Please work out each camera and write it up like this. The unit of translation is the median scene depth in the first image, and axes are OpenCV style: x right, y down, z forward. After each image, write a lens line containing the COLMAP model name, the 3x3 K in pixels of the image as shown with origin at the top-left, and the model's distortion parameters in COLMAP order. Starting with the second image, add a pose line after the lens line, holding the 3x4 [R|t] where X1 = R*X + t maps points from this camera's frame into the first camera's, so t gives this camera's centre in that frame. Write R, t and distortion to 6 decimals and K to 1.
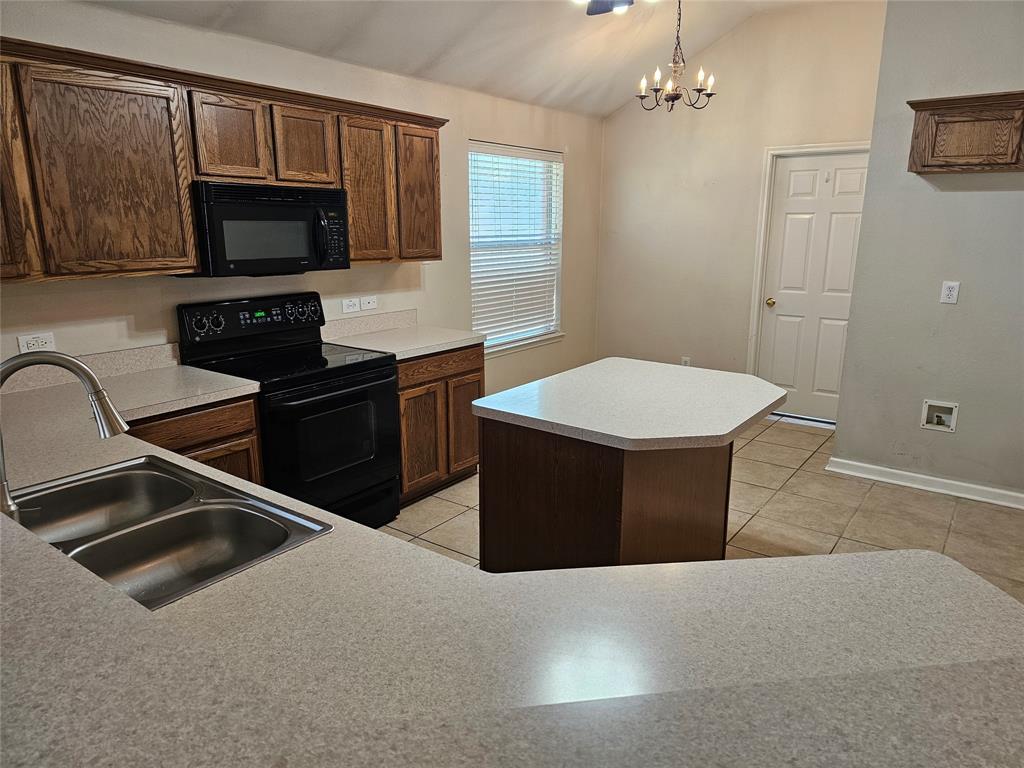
lens RADIAL K [[681.0, 0, 515.1], [0, 681.0, 382.1], [0, 0, 1]] dist [0.053334, -0.045531]
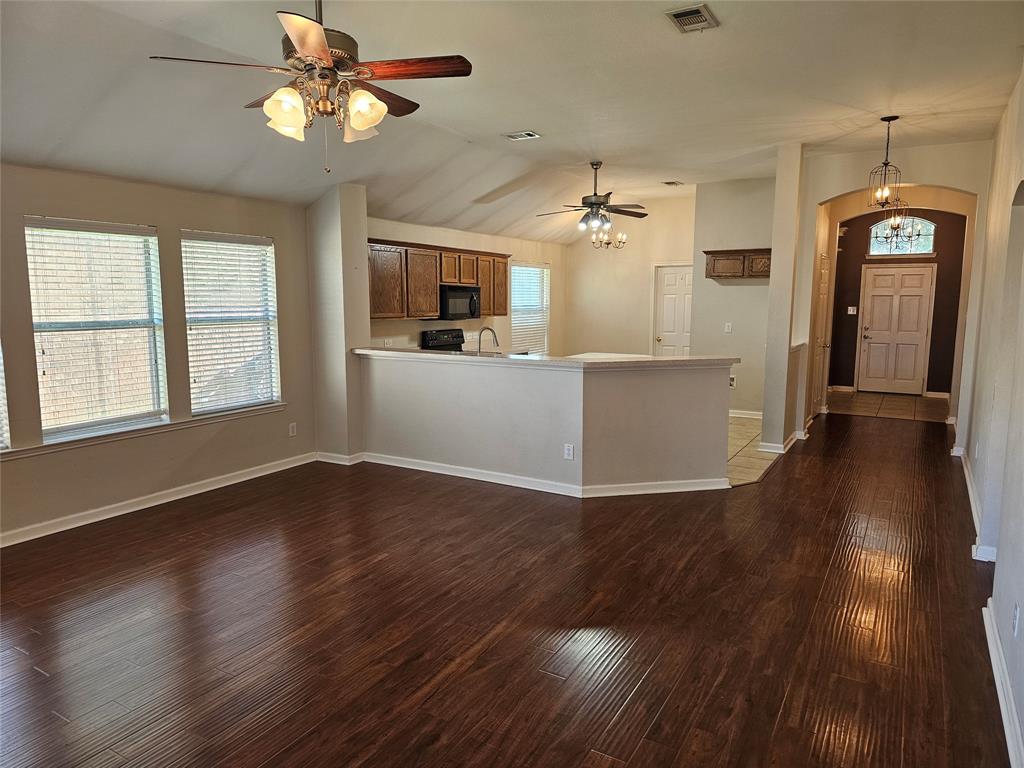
lens RADIAL K [[681.0, 0, 508.1], [0, 681.0, 378.8], [0, 0, 1]] dist [0.053334, -0.045531]
pose [[0.994353, -0.016134, 0.104893, -0.415516], [0.027974, 0.993268, -0.112408, 0.326047], [-0.102374, 0.114707, 0.988110, -1.384902]]
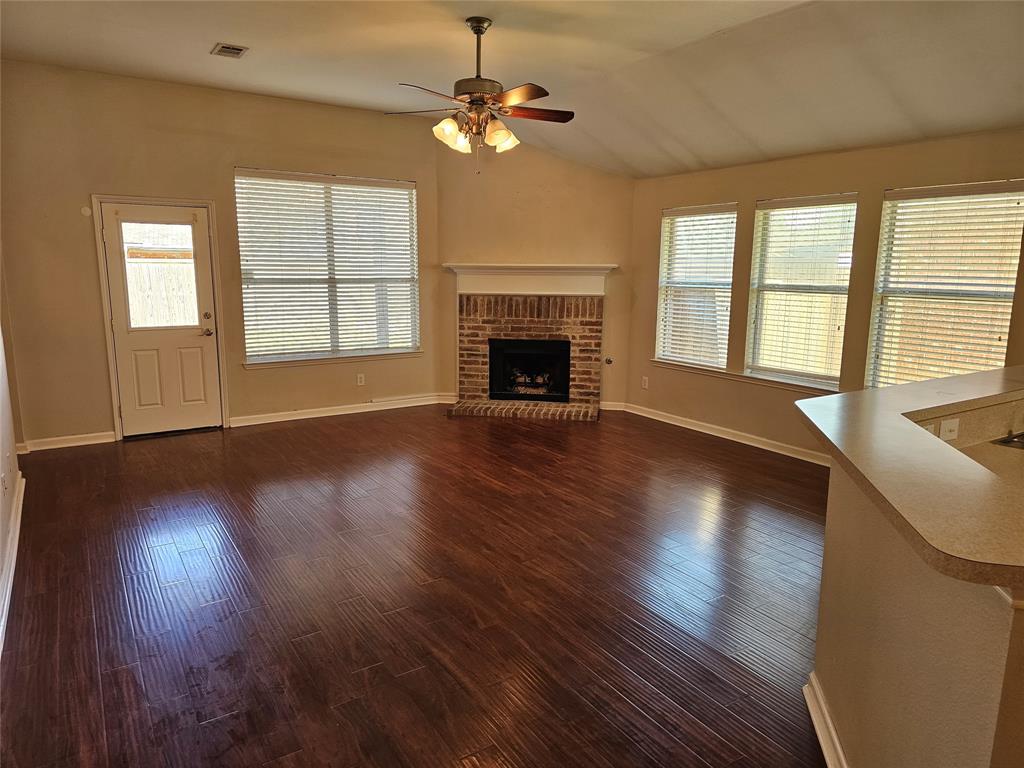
lens RADIAL K [[681.0, 0, 511.5], [0, 681.0, 380.2], [0, 0, 1]] dist [0.053334, -0.045531]
pose [[-0.352998, 0.154168, -0.922835, 0.693081], [-0.230668, 0.941546, 0.245528, -0.009904], [0.906744, 0.299540, -0.296802, 0.044597]]
